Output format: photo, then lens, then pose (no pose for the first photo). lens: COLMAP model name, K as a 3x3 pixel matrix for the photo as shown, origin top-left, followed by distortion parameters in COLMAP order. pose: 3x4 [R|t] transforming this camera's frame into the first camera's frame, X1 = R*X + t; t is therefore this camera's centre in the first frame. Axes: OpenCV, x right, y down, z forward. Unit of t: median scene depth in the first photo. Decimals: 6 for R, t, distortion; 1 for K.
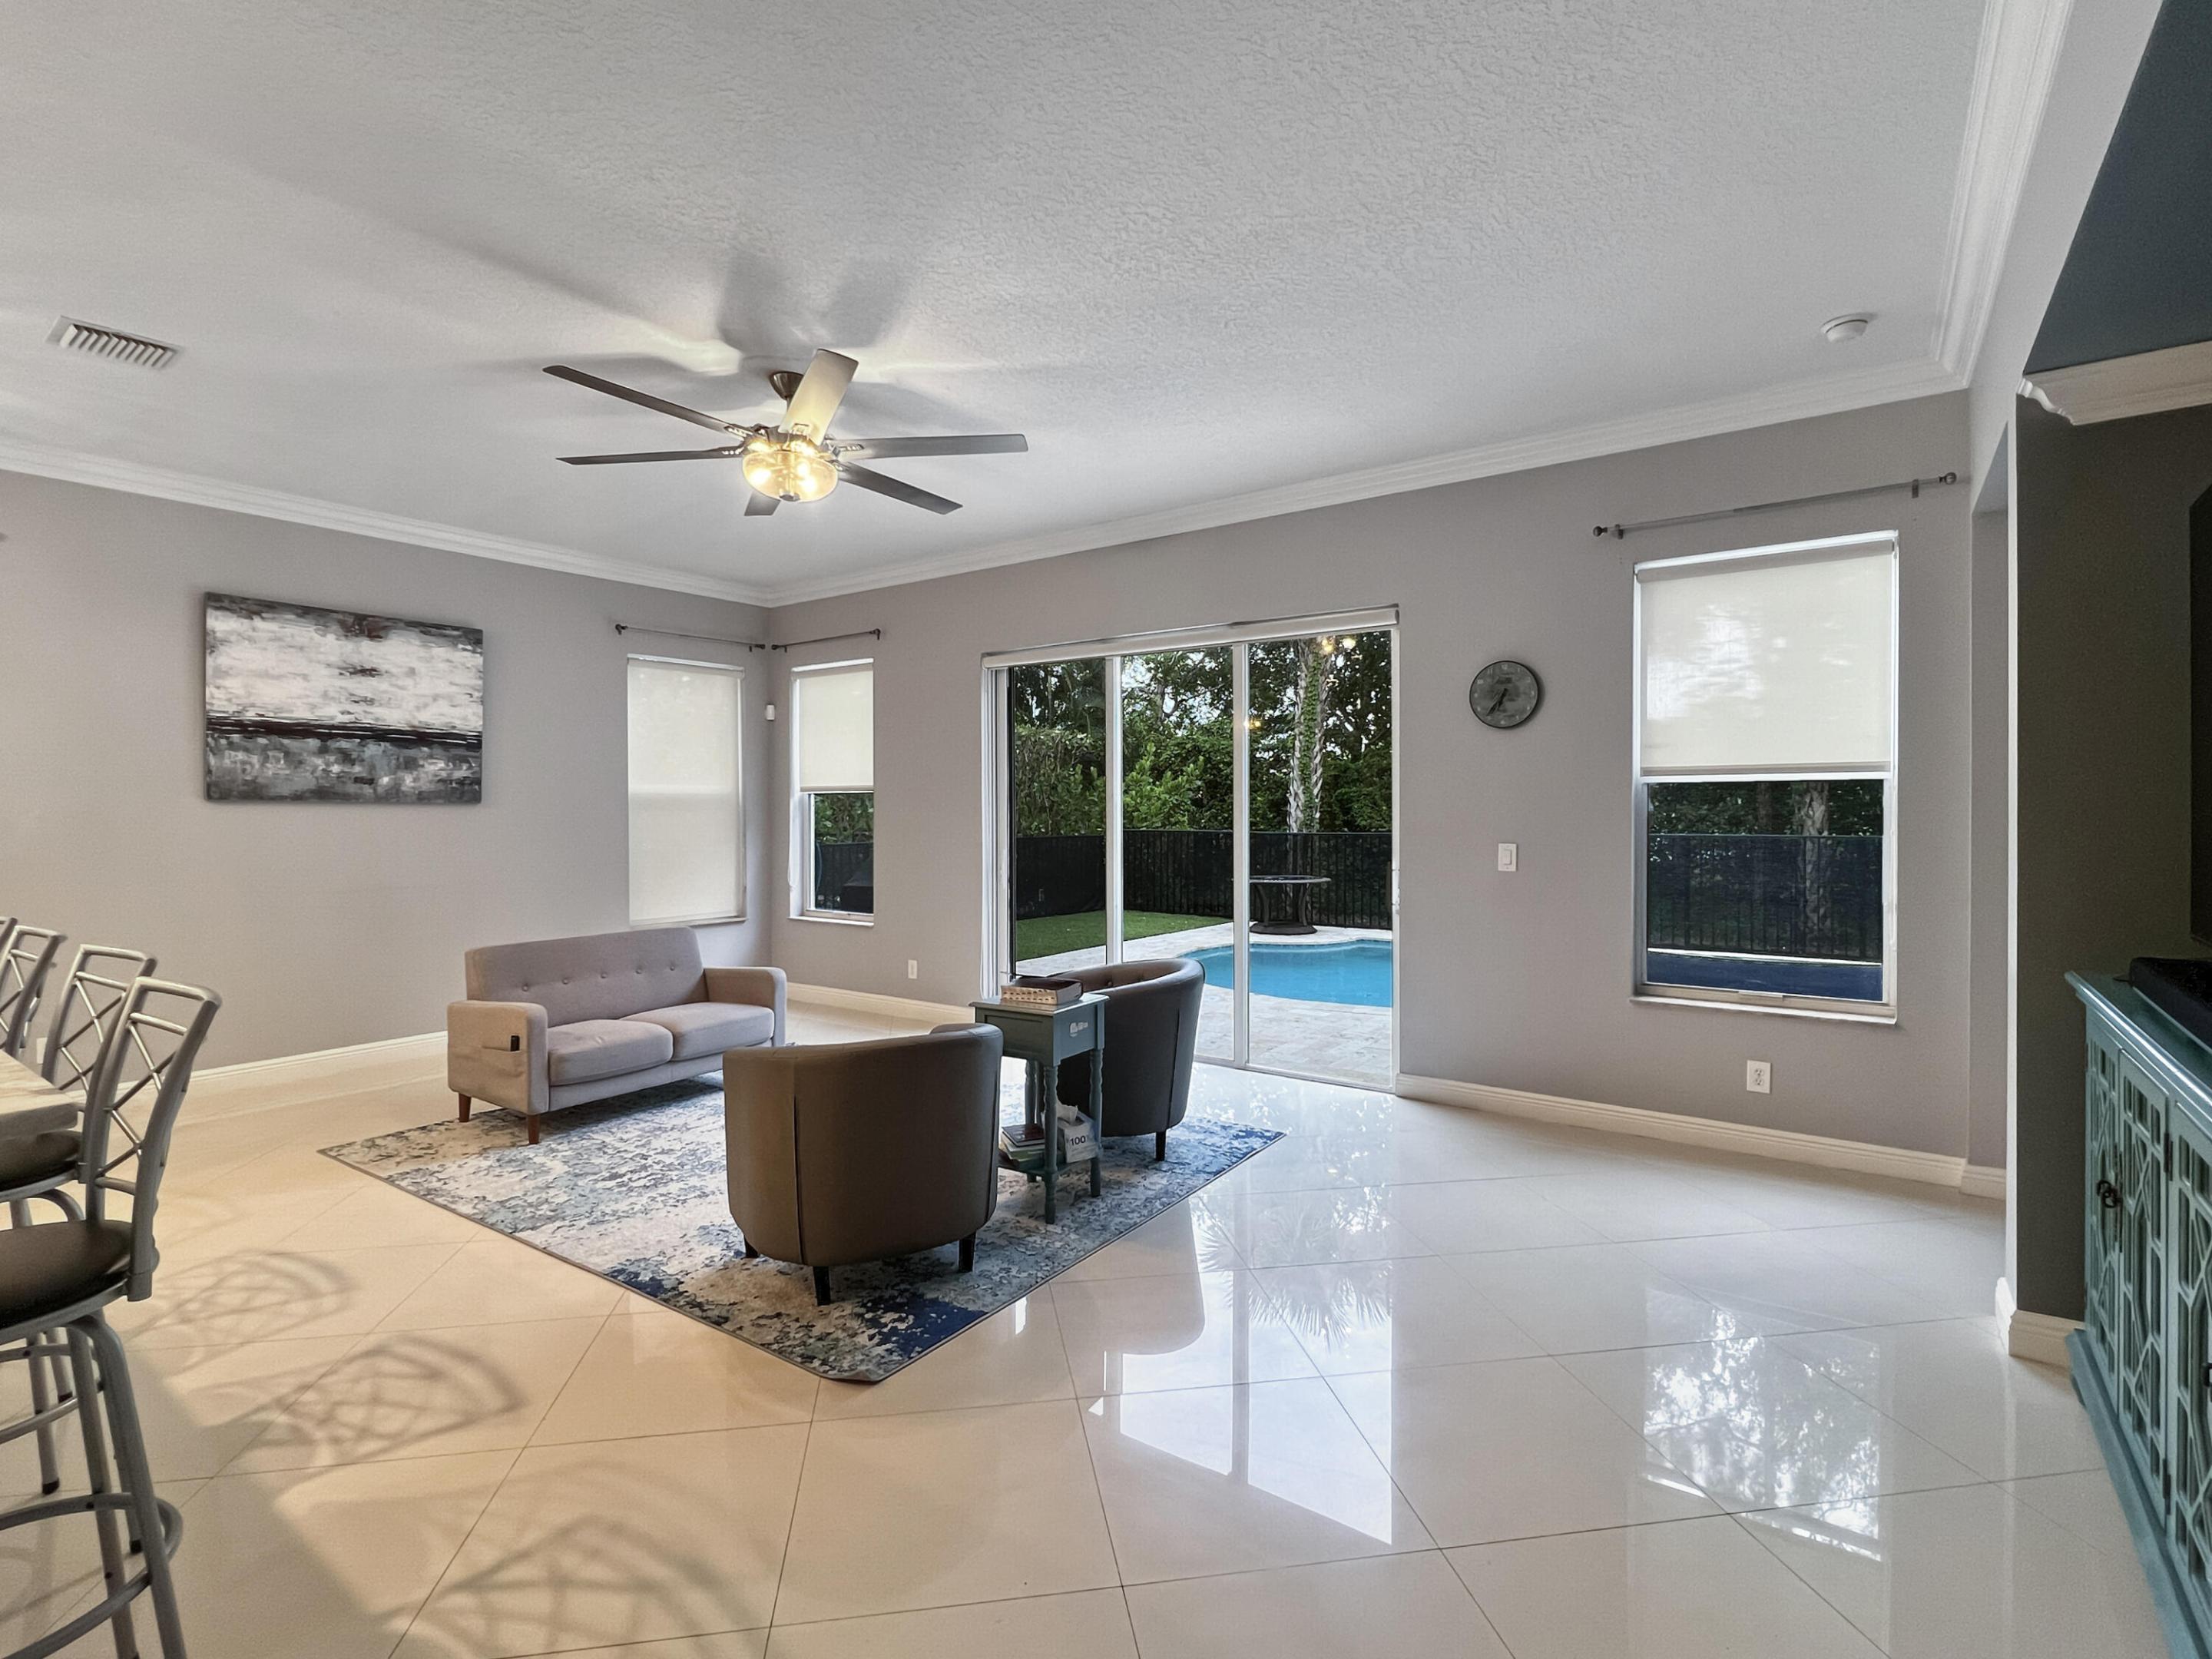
lens RADIAL K [[1061.1, 0, 1094.0], [0, 1061.1, 816.2], [0, 0, 1]] dist [-0.004438, -0.000537]
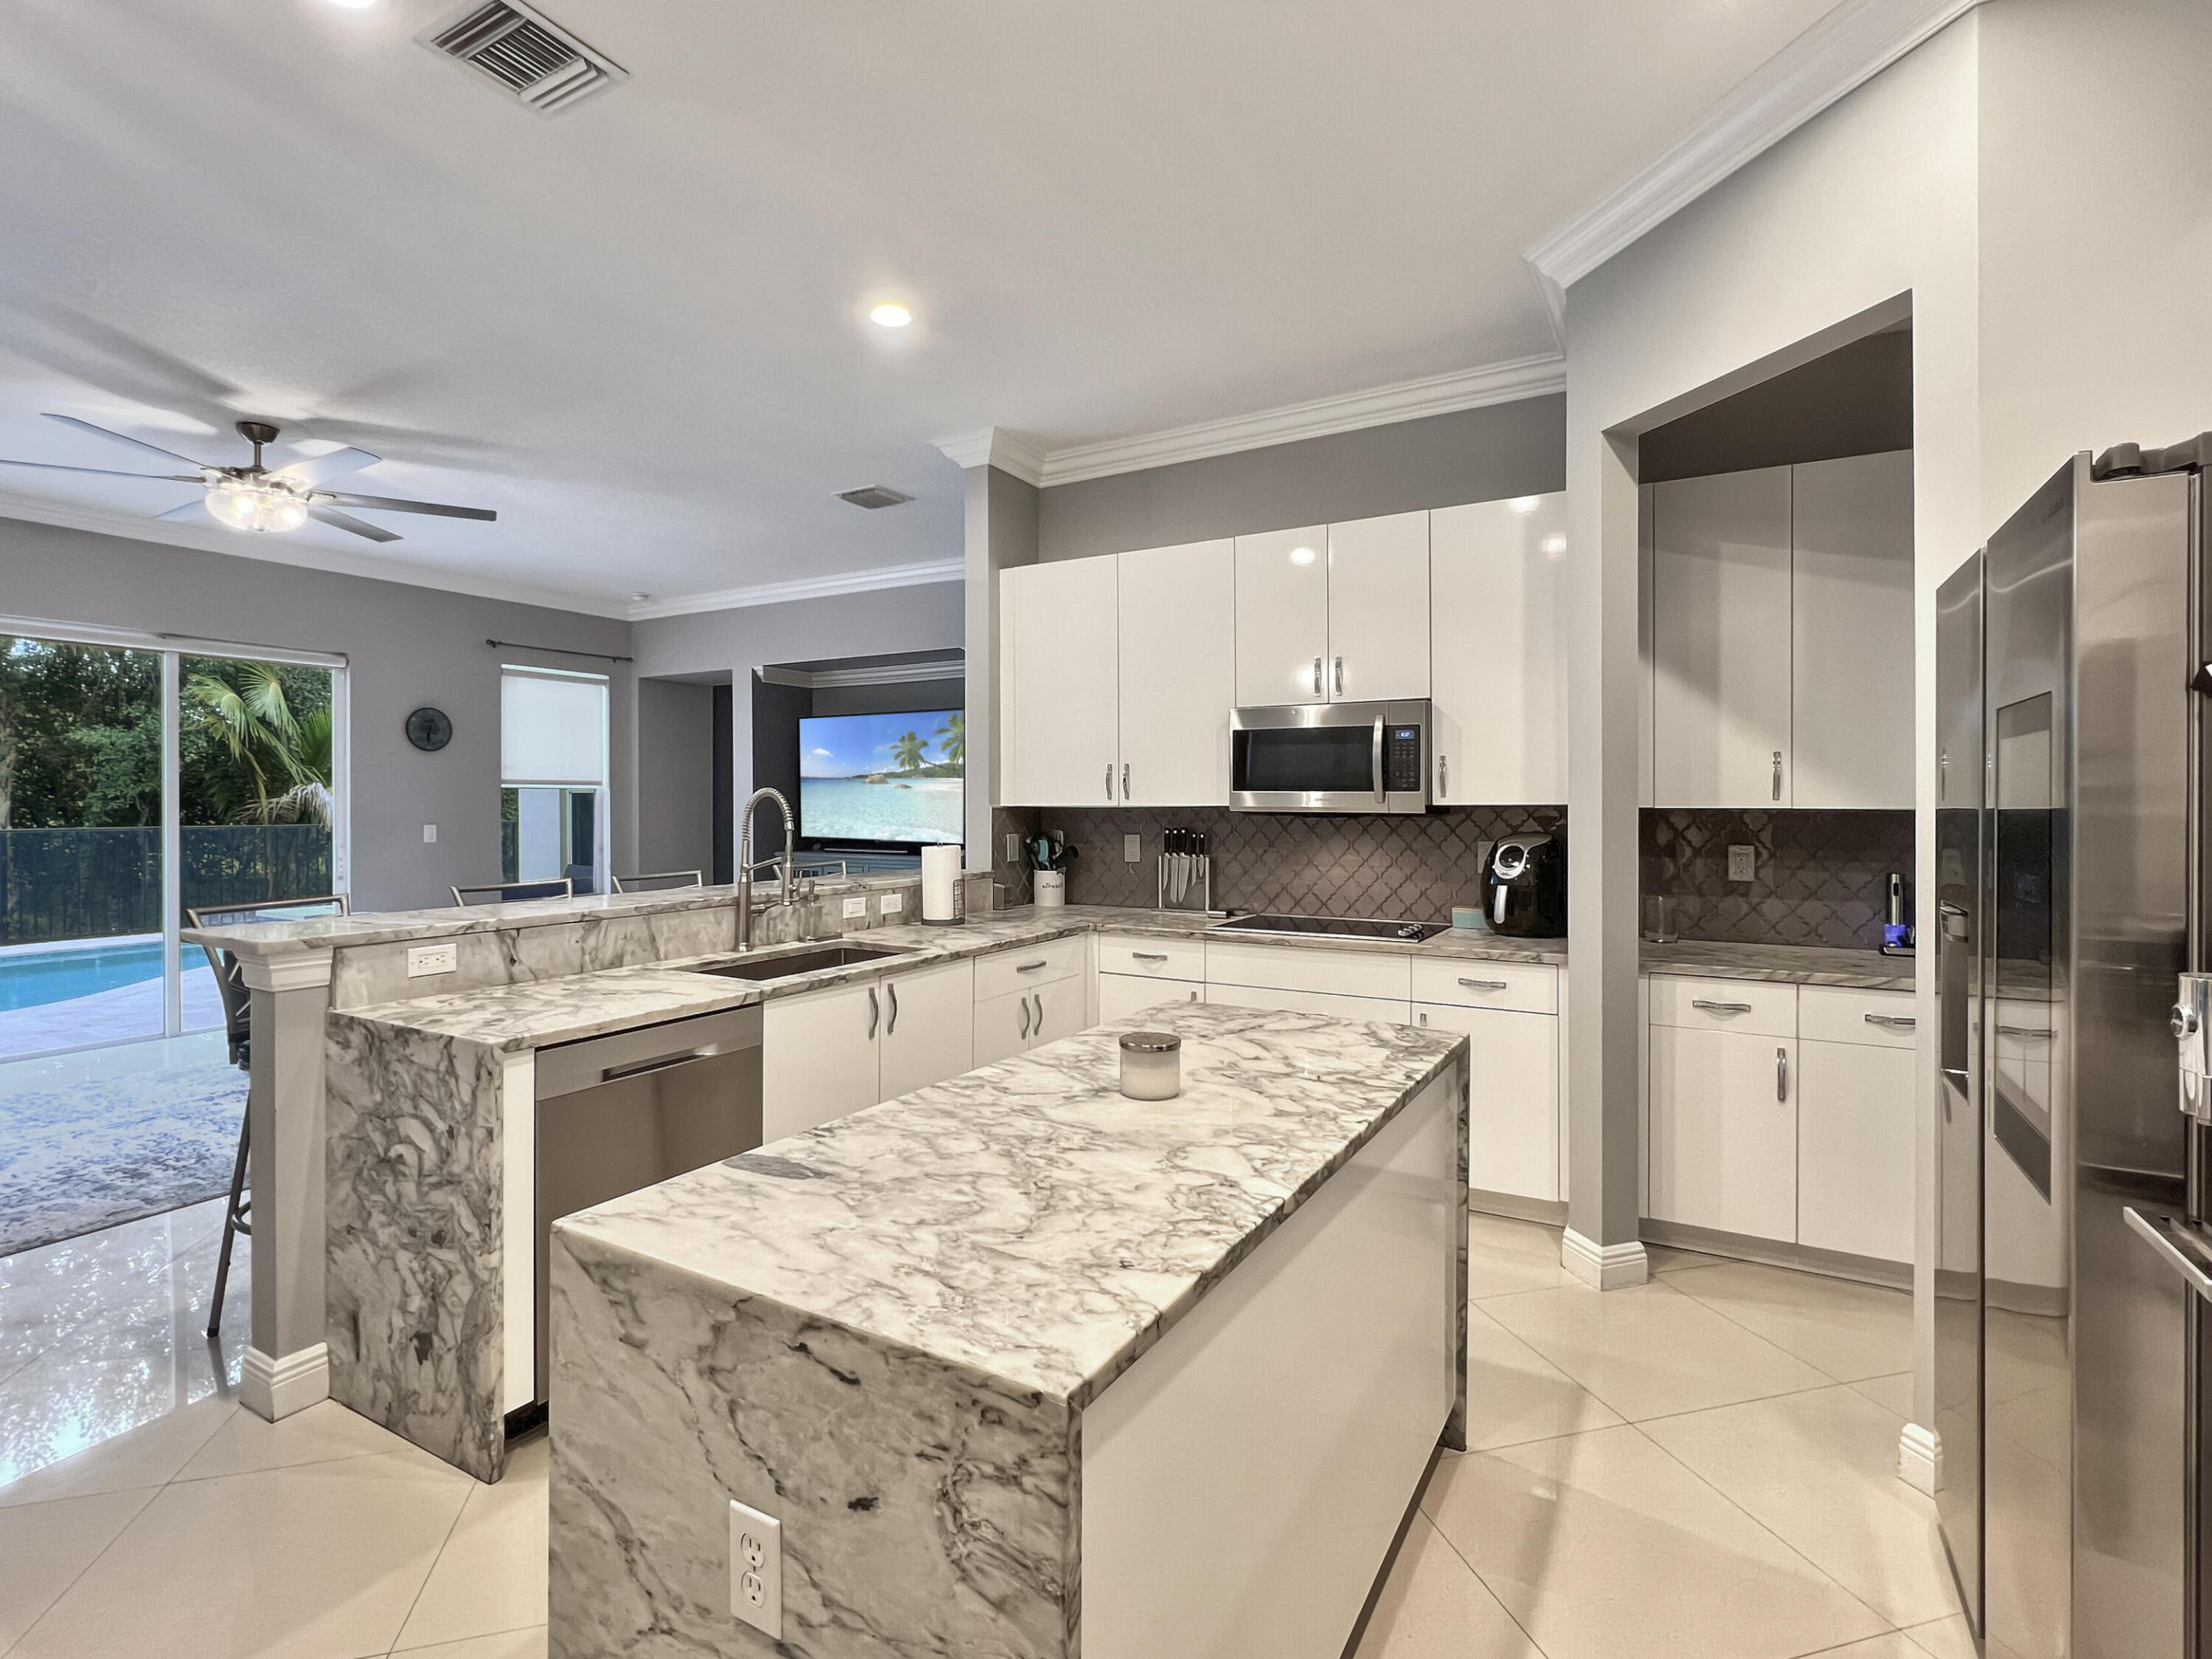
lens RADIAL K [[1061.1, 0, 1113.7], [0, 1061.1, 807.9], [0, 0, 1]] dist [-0.004438, -0.000537]
pose [[-0.111738, -0.003351, 0.993732, -1.601723], [0.004785, 0.999981, 0.003910, -0.000324], [-0.993726, 0.005192, -0.111720, 0.216023]]
